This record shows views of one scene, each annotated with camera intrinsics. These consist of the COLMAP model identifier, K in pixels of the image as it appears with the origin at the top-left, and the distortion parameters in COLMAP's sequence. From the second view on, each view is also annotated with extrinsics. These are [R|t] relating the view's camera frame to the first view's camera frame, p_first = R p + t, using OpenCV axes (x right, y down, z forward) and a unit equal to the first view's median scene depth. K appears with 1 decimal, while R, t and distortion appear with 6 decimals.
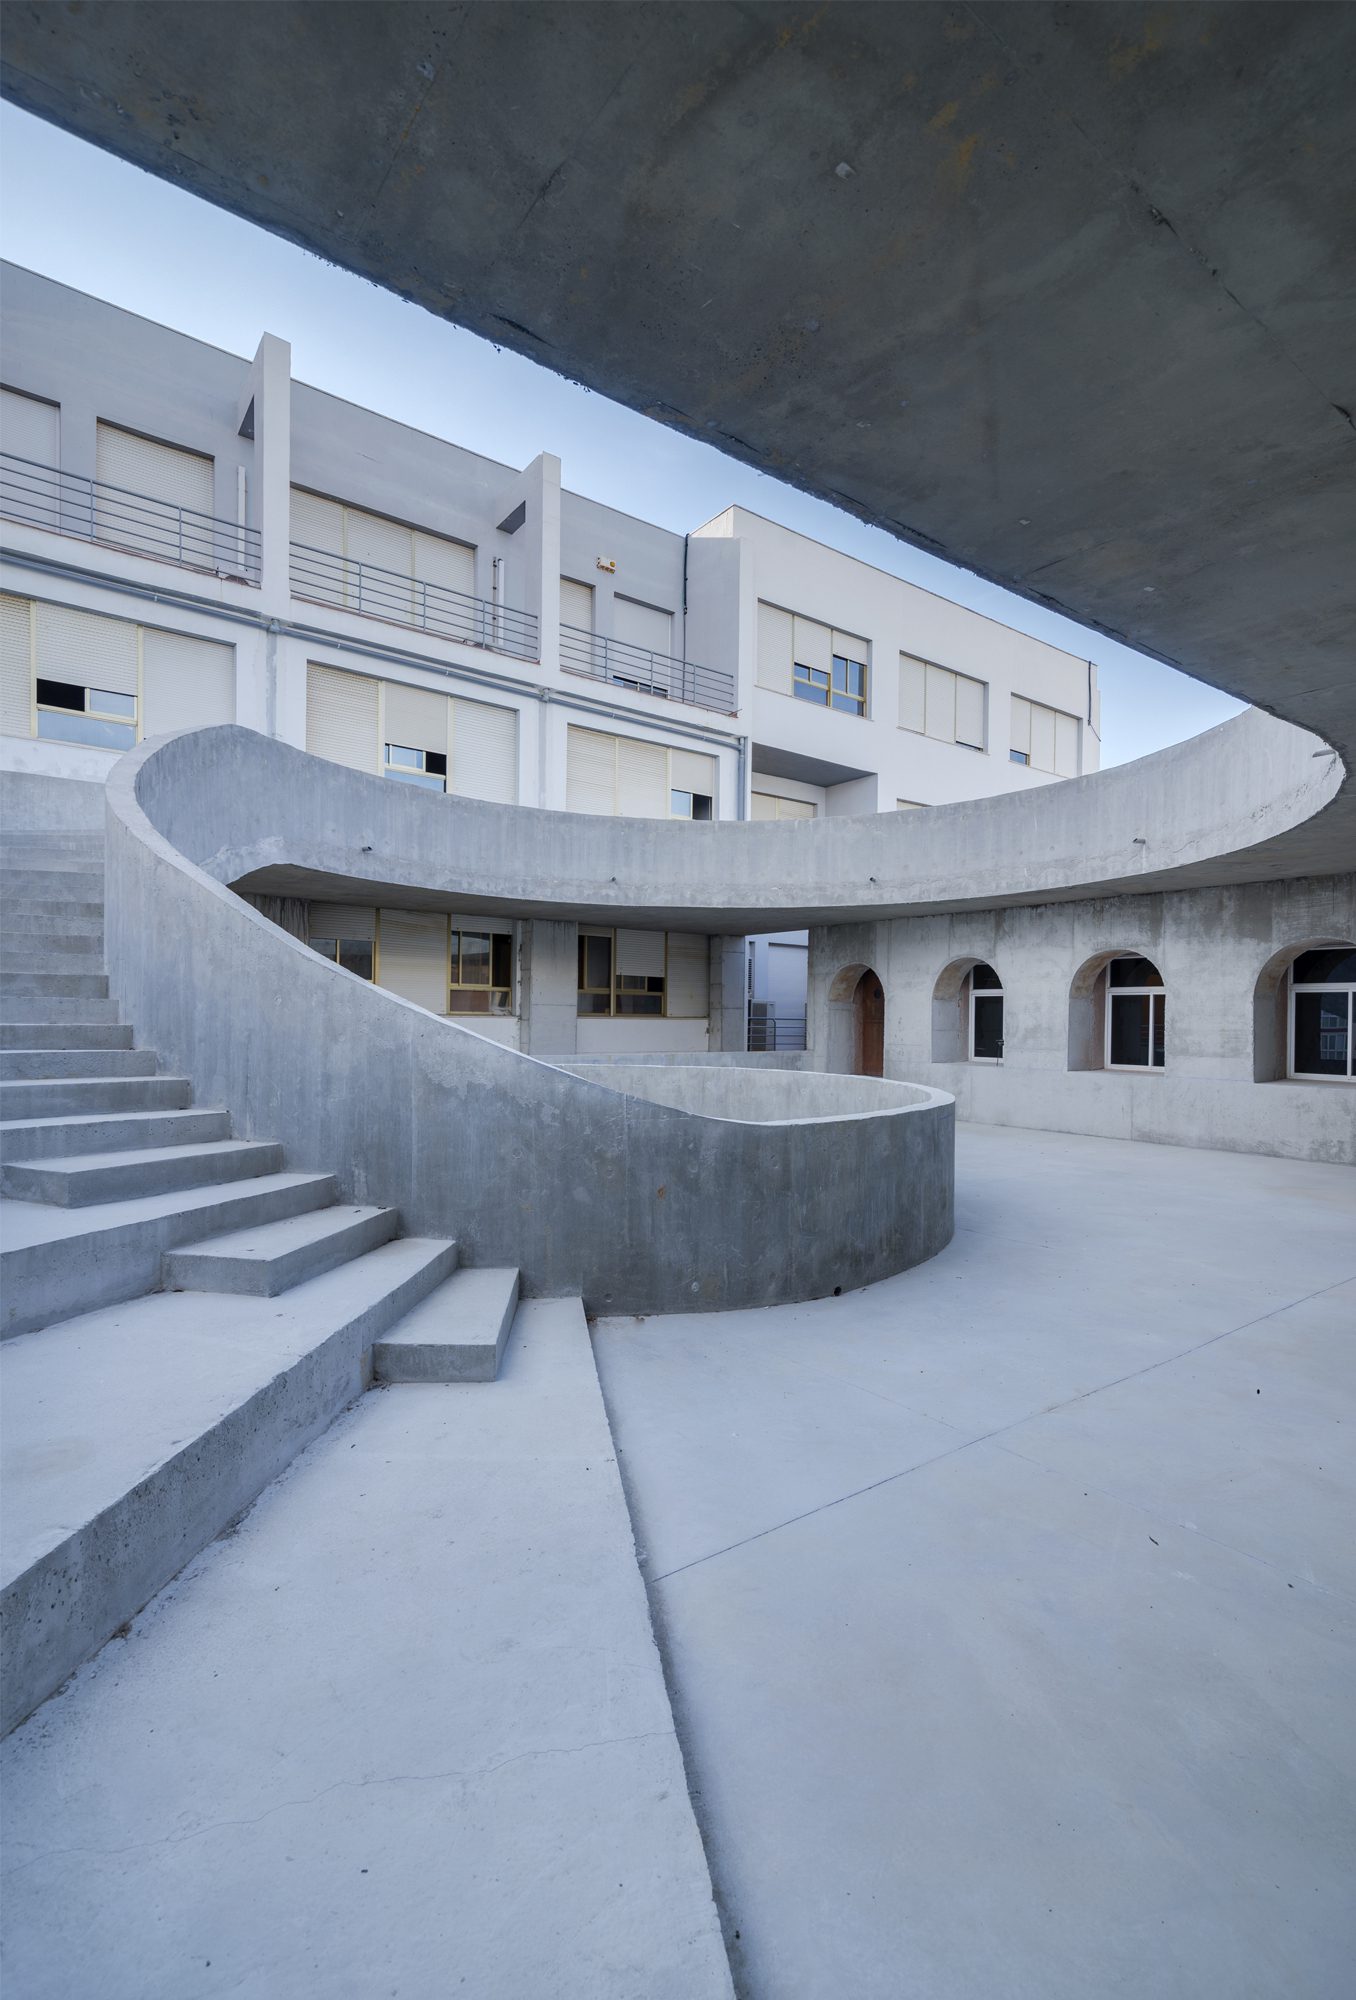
lens RADIAL K [[856.6, 0, 679.3], [0, 856.6, 1025.6], [0, 0, 1]] dist [0.011996, -0.000004]
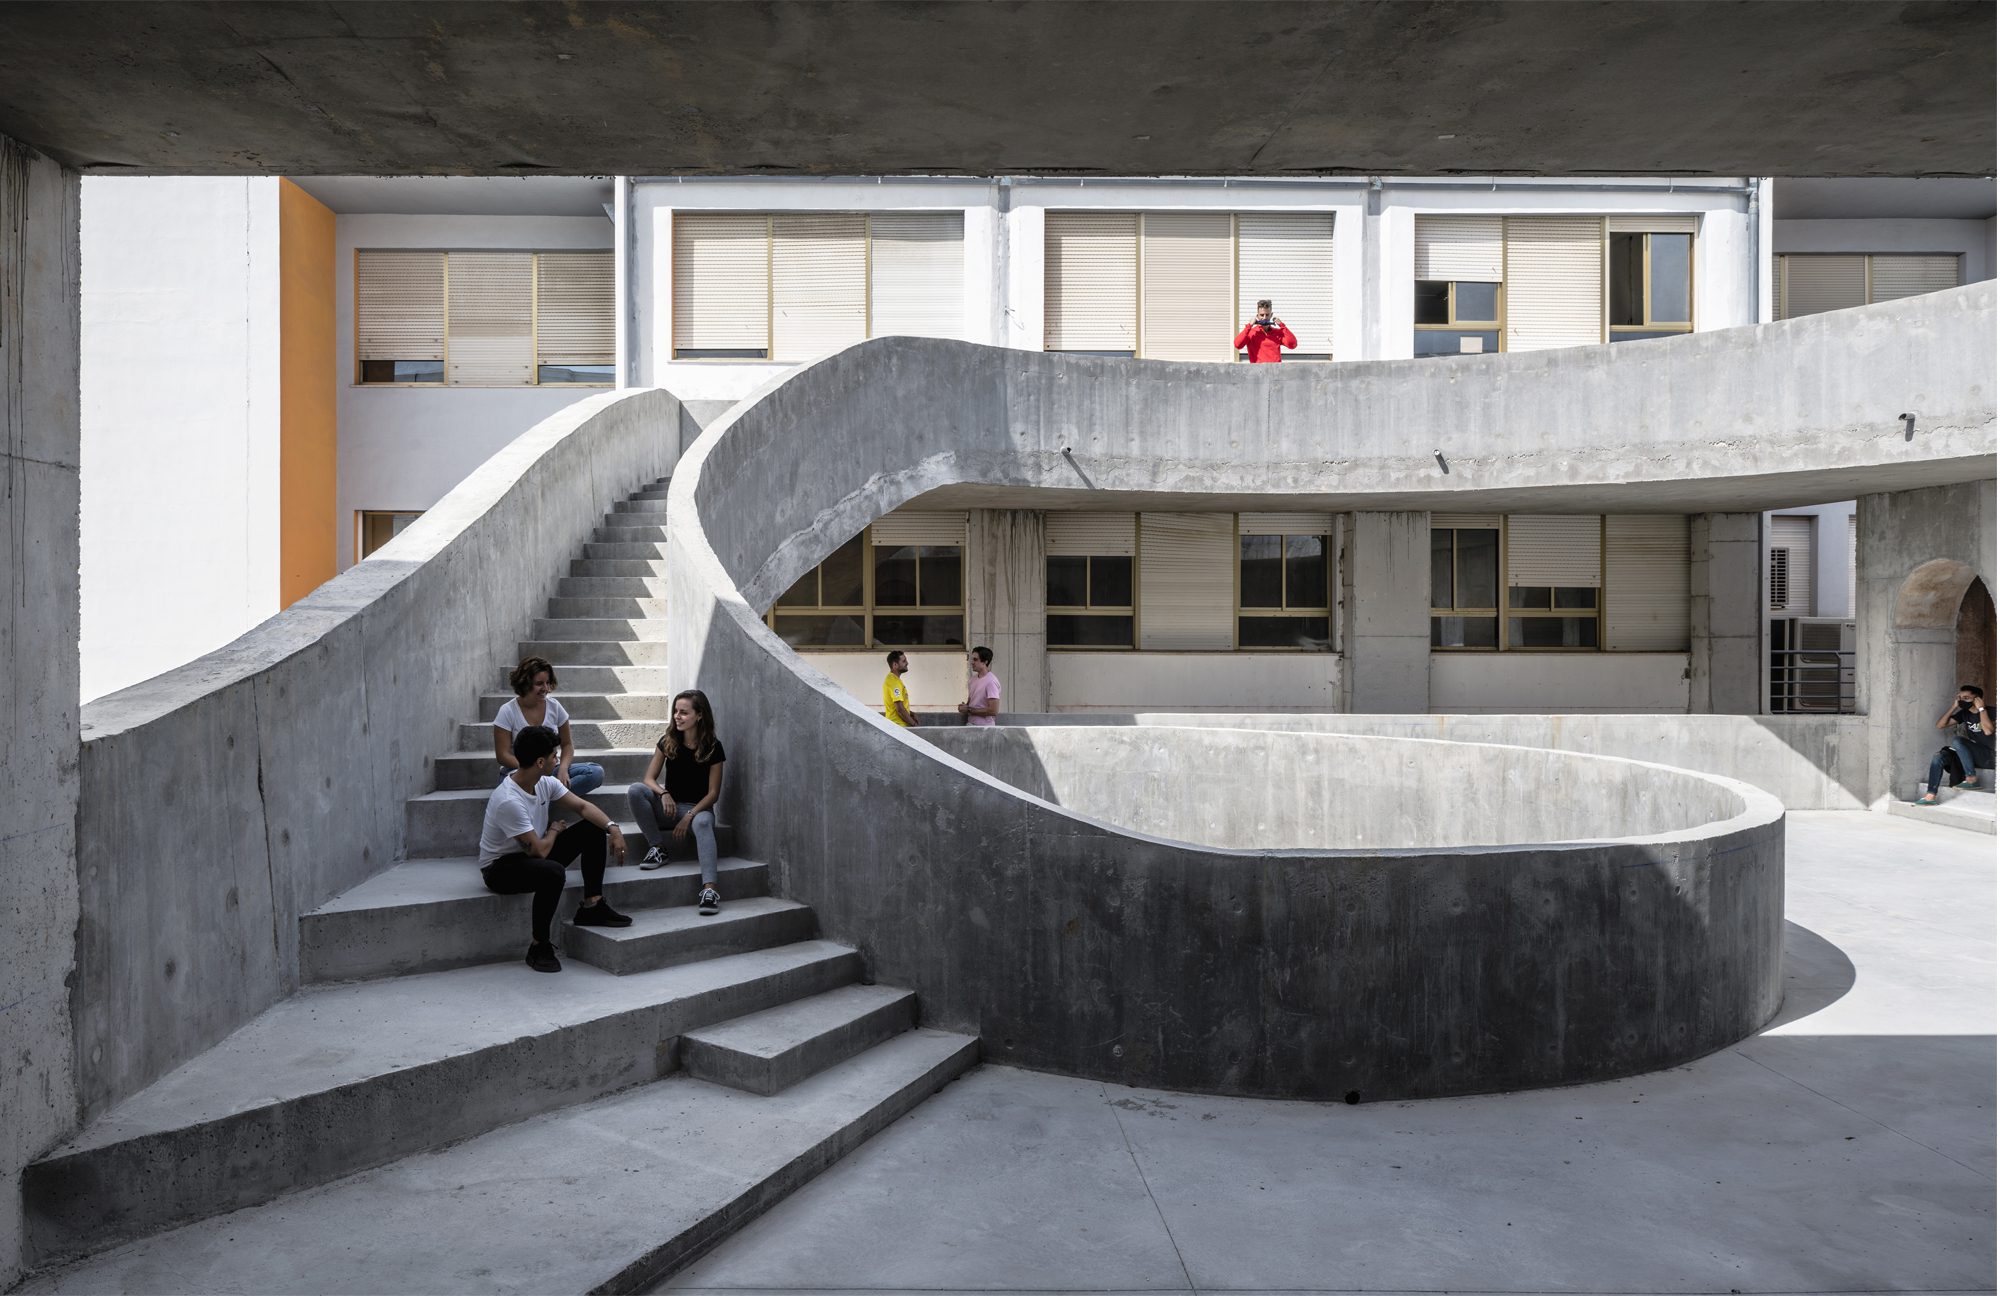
lens RADIAL K [[1280.6, 0, 1000.0], [0, 1280.6, 648.0], [0, 0, 1]] dist [-0.005038, 0.000032]
pose [[0.831168, 0.003750, -0.556008, 0.250574], [-0.001217, 0.999987, 0.004926, -0.030788], [0.556019, -0.003418, 0.831162, -0.016137]]
